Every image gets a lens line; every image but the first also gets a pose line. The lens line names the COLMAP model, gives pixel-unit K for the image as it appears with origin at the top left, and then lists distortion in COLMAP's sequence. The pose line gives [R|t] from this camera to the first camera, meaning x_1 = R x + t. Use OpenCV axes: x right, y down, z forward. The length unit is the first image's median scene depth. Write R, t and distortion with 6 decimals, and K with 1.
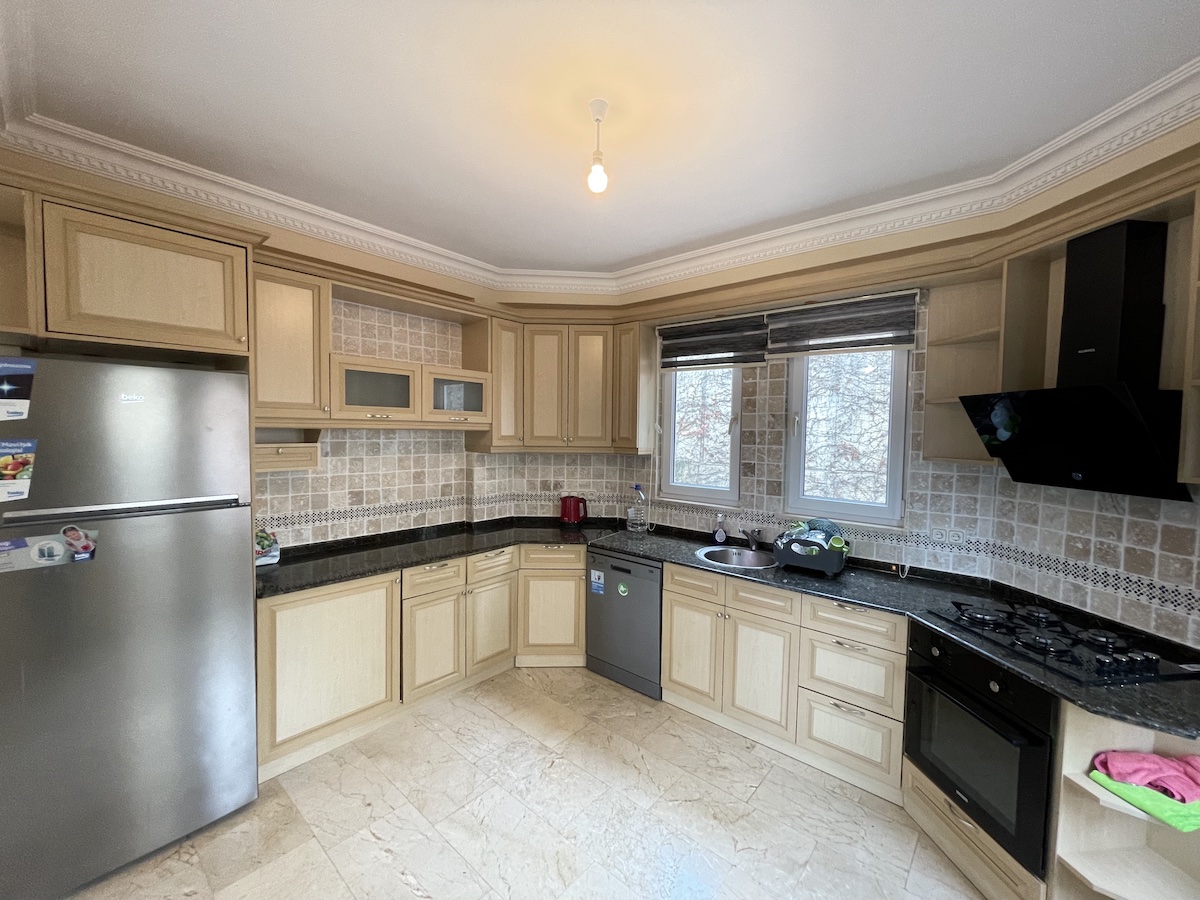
lens RADIAL K [[483.0, 0, 606.3], [0, 483.0, 452.2], [0, 0, 1]] dist [-0.000781, -0.000373]
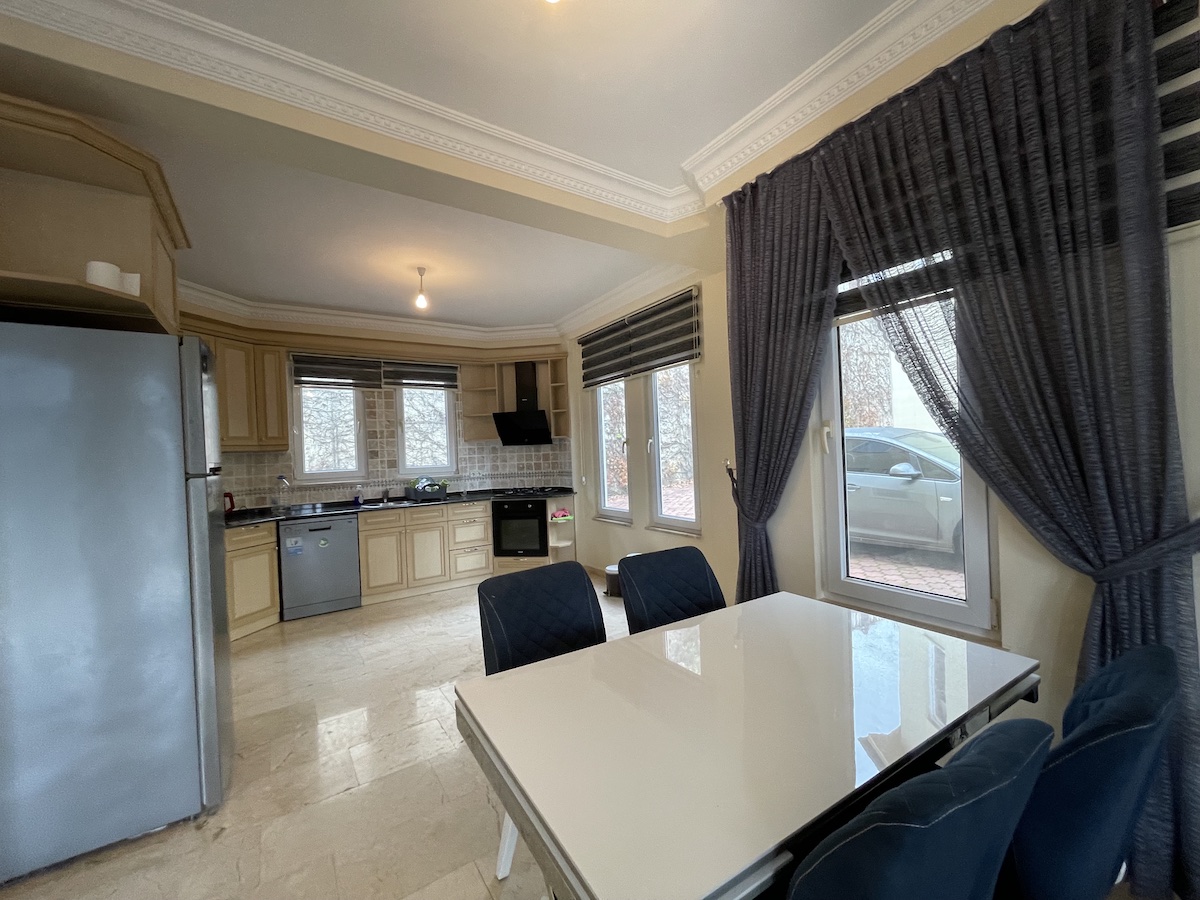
lens RADIAL K [[483.0, 0, 606.3], [0, 483.0, 452.2], [0, 0, 1]] dist [-0.000781, -0.000373]
pose [[0.255960, -0.030112, 0.966218, -1.119502], [0.087422, 0.996140, 0.007886, 0.087644], [-0.962726, 0.082450, 0.257605, -0.163319]]
